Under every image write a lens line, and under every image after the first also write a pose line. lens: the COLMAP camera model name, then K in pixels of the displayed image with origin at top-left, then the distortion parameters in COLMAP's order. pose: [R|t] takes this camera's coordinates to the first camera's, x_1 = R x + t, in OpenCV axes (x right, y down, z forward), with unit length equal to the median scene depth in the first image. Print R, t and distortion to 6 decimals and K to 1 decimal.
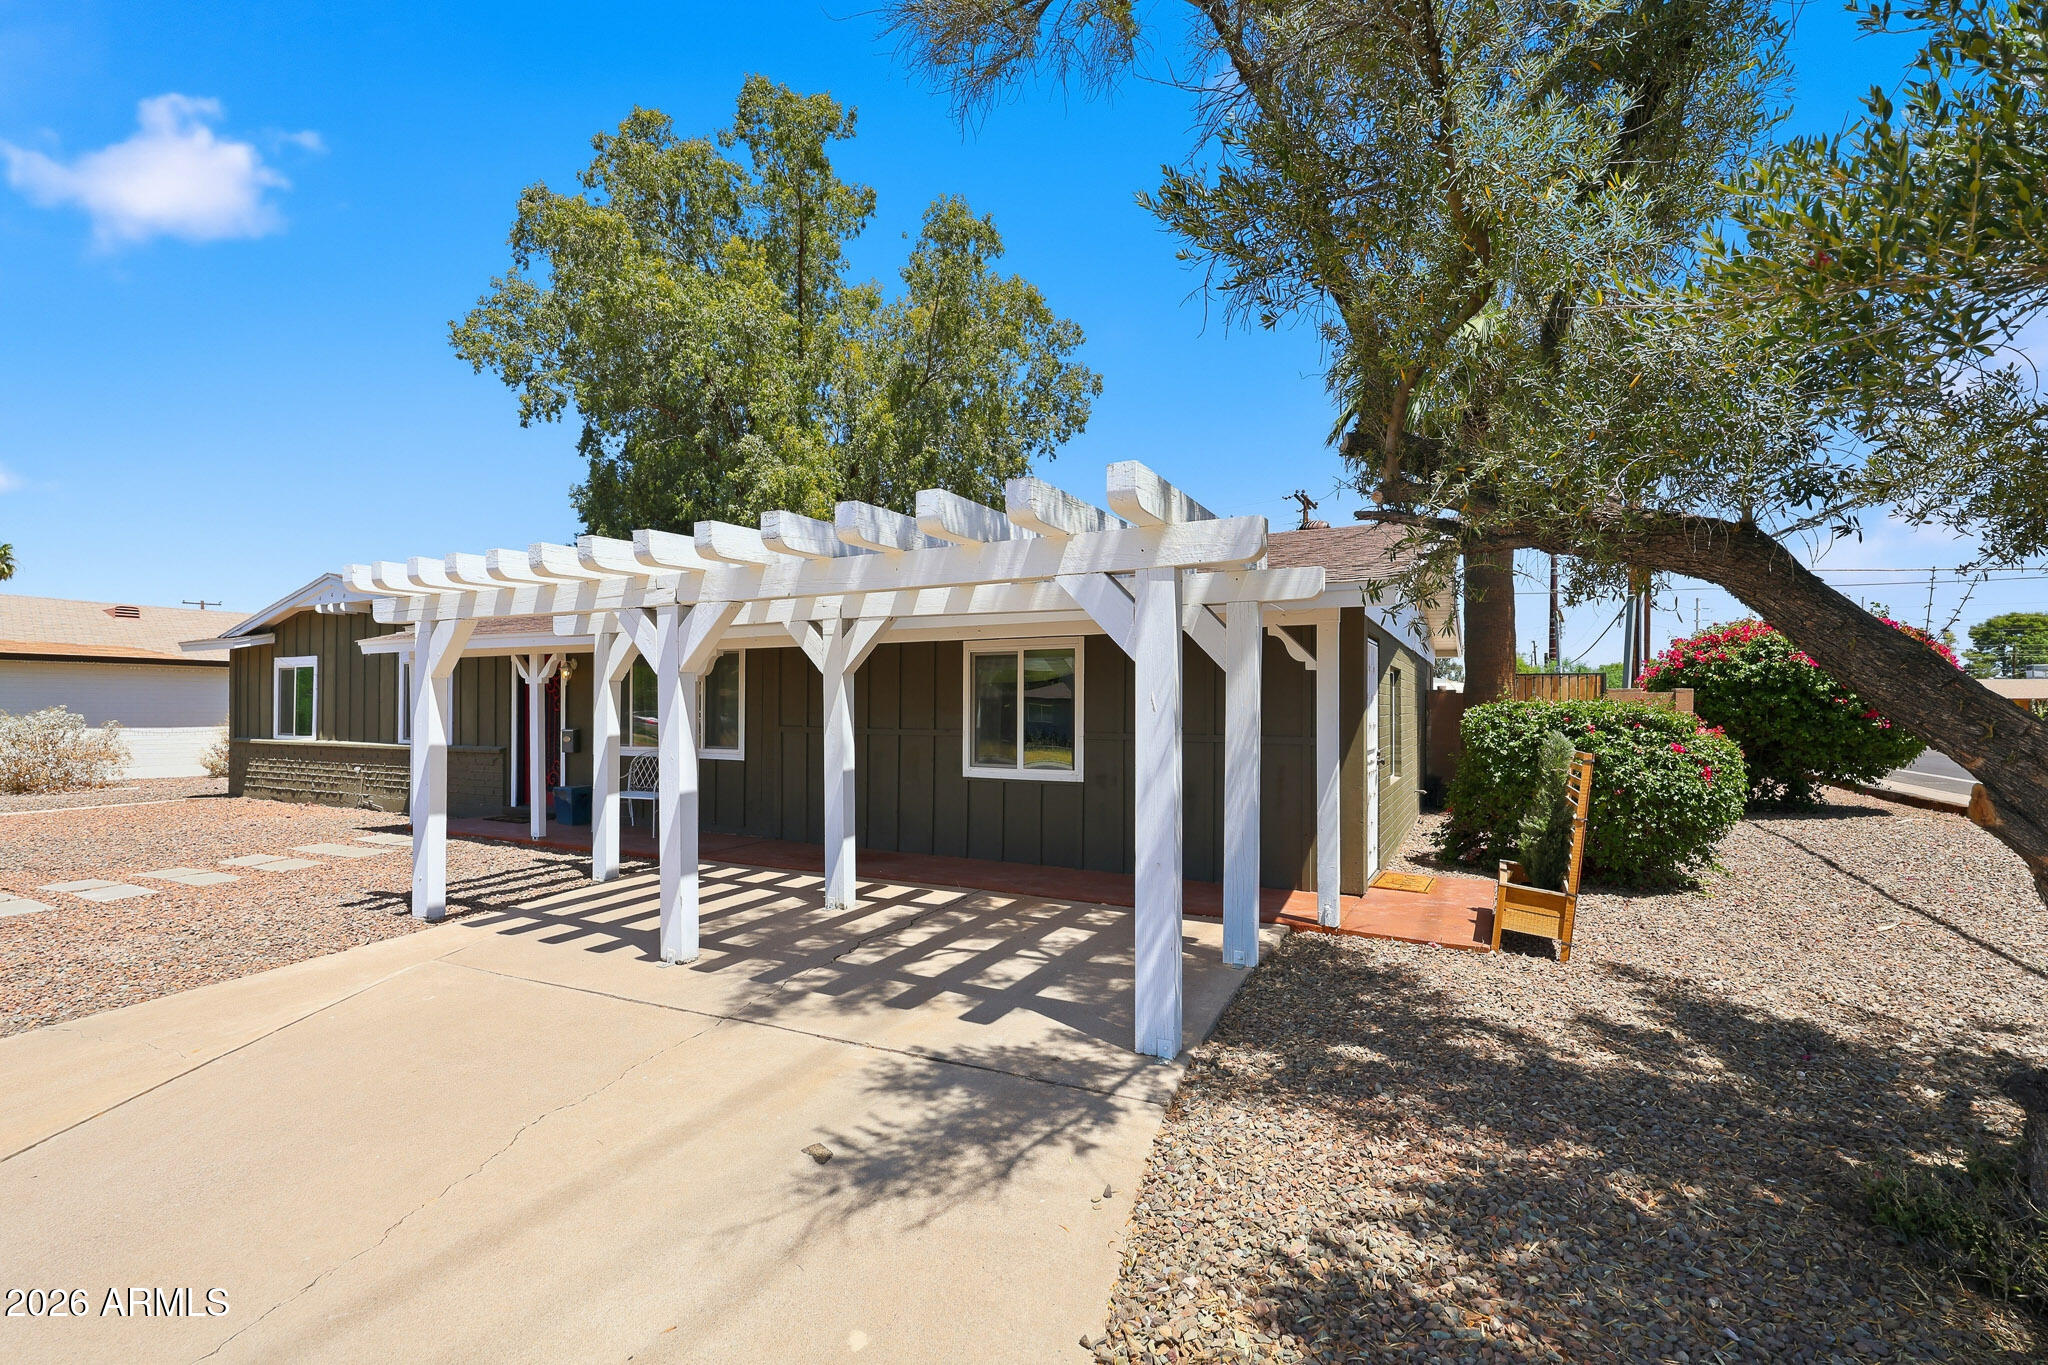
lens RADIAL K [[938.8, 0, 1026.2], [0, 938.8, 701.4], [0, 0, 1]] dist [-0.028442, -0.000068]
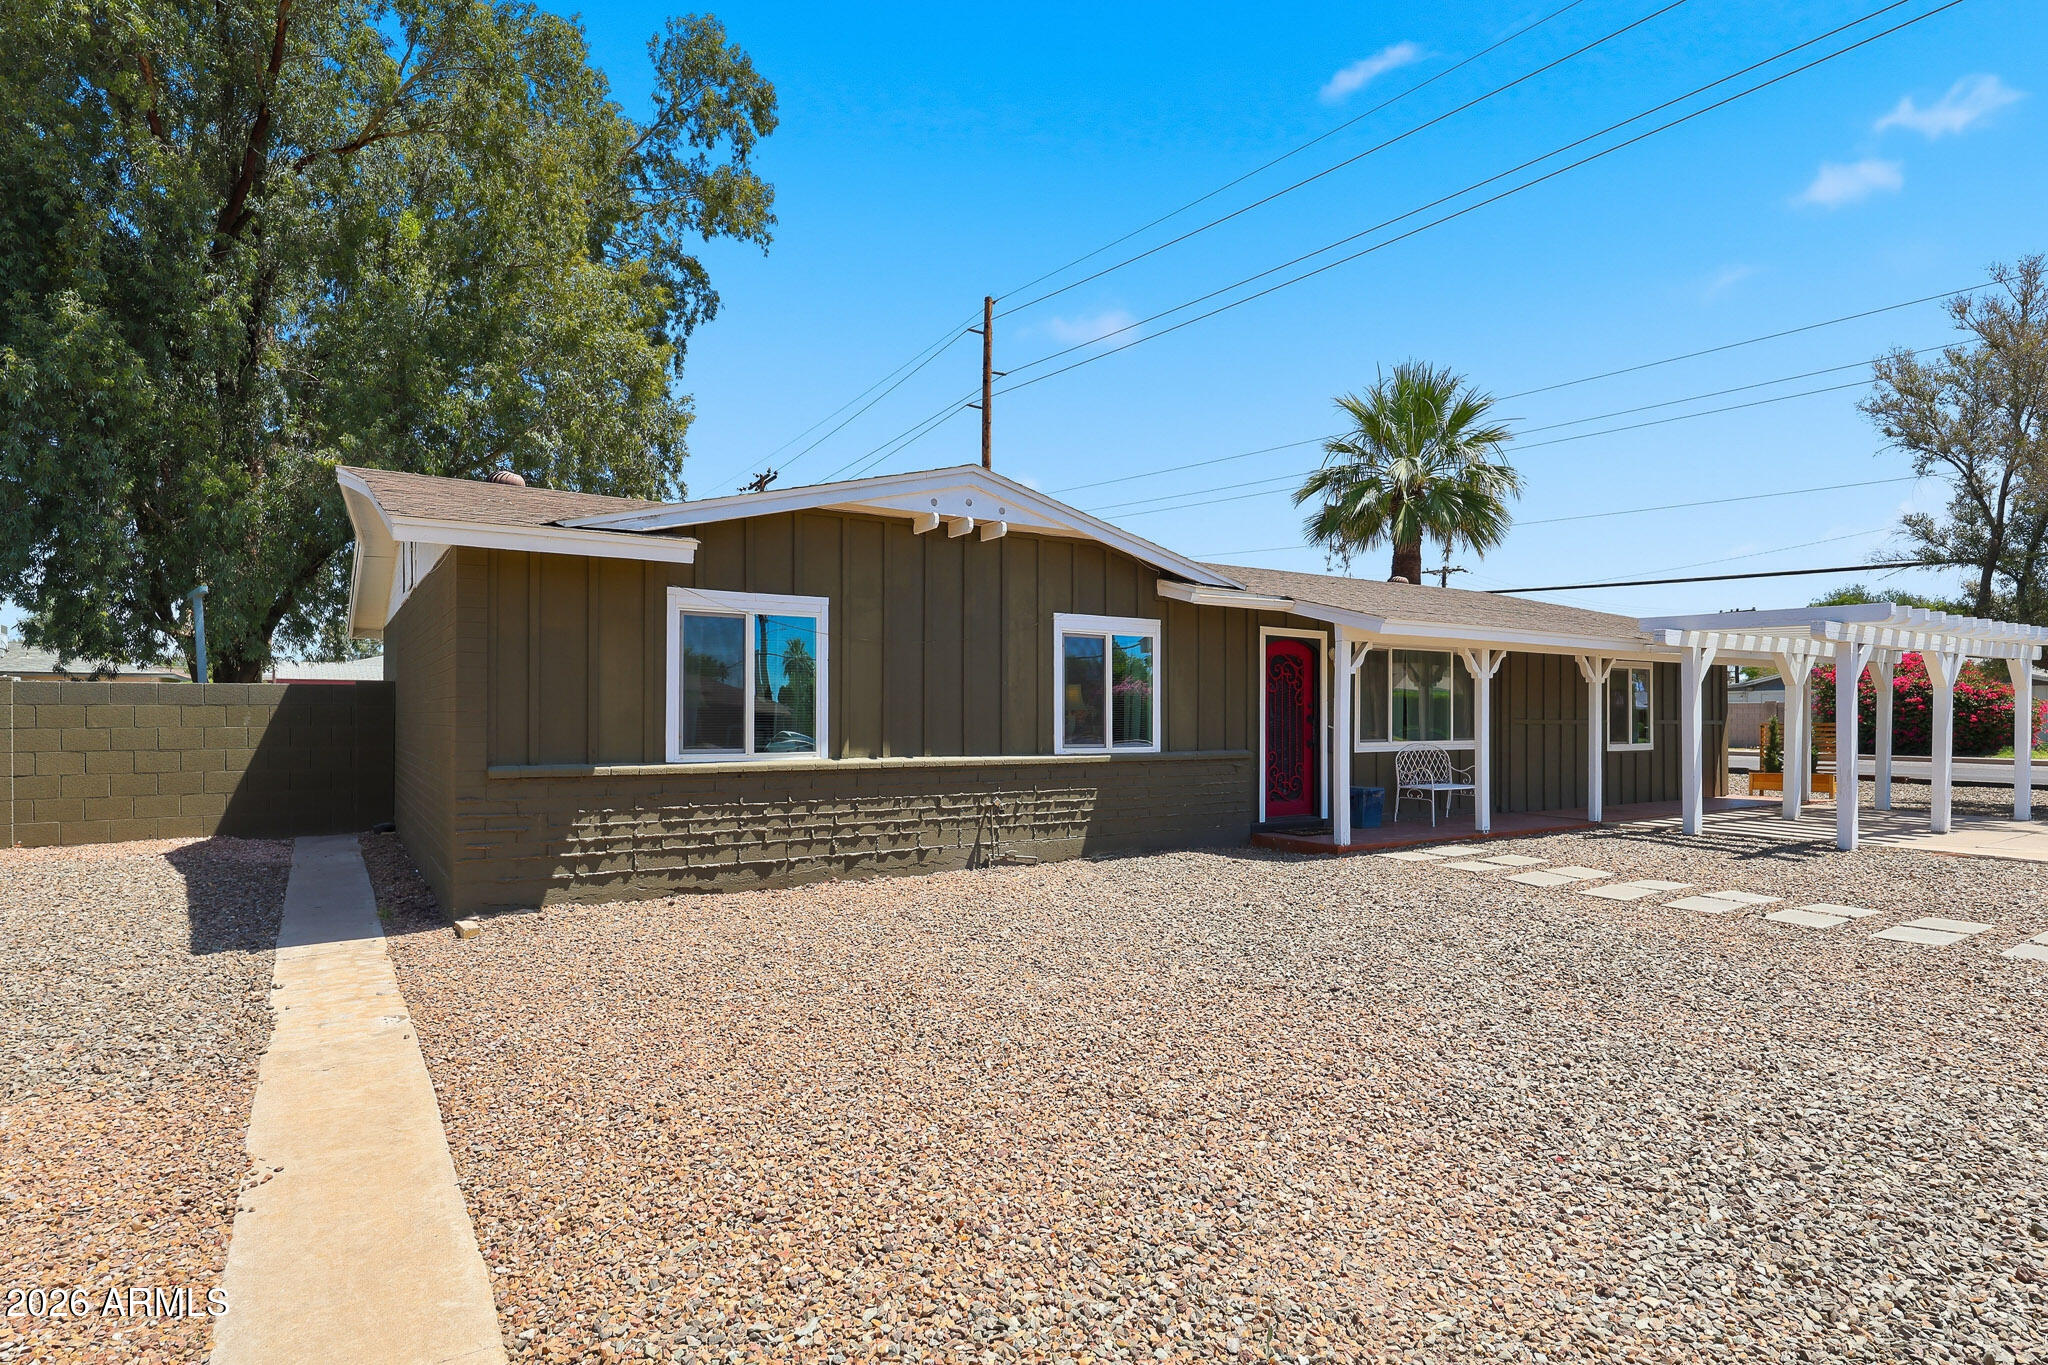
lens RADIAL K [[1113.6, 0, 1031.0], [0, 1113.6, 694.0], [0, 0, 1]] dist [0.004056, 0.000103]
pose [[0.475882, 0.012663, 0.879418, -1.282051], [-0.011724, 0.999899, -0.008054, 0.009053], [-0.879431, -0.006477, 0.475982, 0.603106]]
